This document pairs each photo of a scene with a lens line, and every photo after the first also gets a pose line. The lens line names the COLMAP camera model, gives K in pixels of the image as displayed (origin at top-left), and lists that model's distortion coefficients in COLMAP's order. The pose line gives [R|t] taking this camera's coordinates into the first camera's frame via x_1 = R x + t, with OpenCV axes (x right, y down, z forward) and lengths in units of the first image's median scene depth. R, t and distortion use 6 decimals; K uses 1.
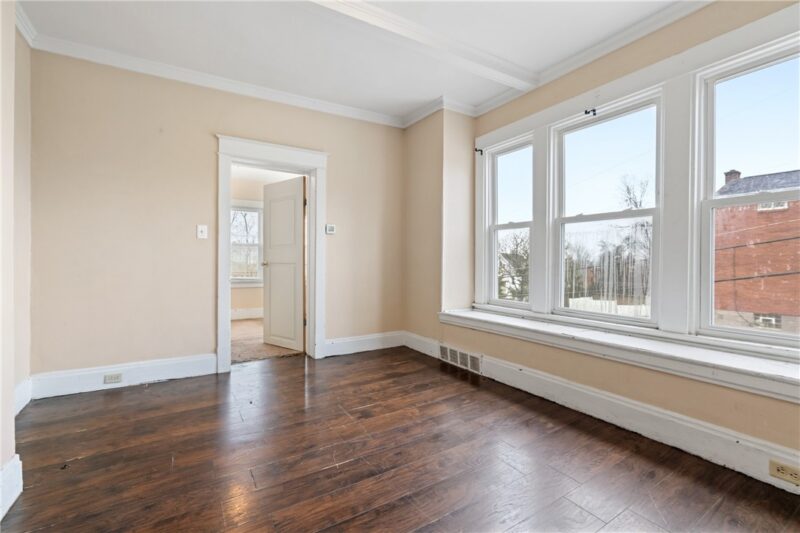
lens RADIAL K [[360.5, 0, 400.0], [0, 360.5, 266.5], [0, 0, 1]] dist [-0.001595, -0.000285]
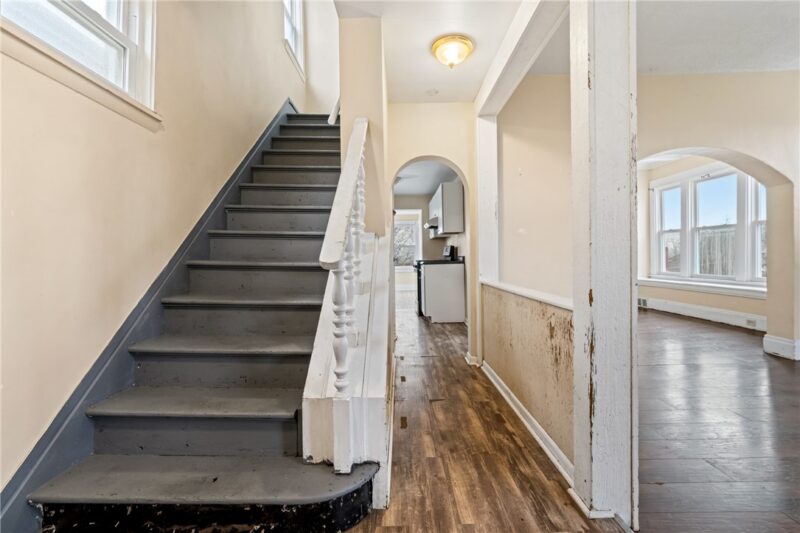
lens RADIAL K [[369.6, 0, 400.0], [0, 369.6, 266.5], [0, 0, 1]] dist [0.002076, 0.000203]
pose [[0.858634, -0.012432, -0.512438, 0.091830], [0.024590, 0.999554, 0.016953, 0.001087], [0.511998, -0.027157, 0.858557, -1.361369]]
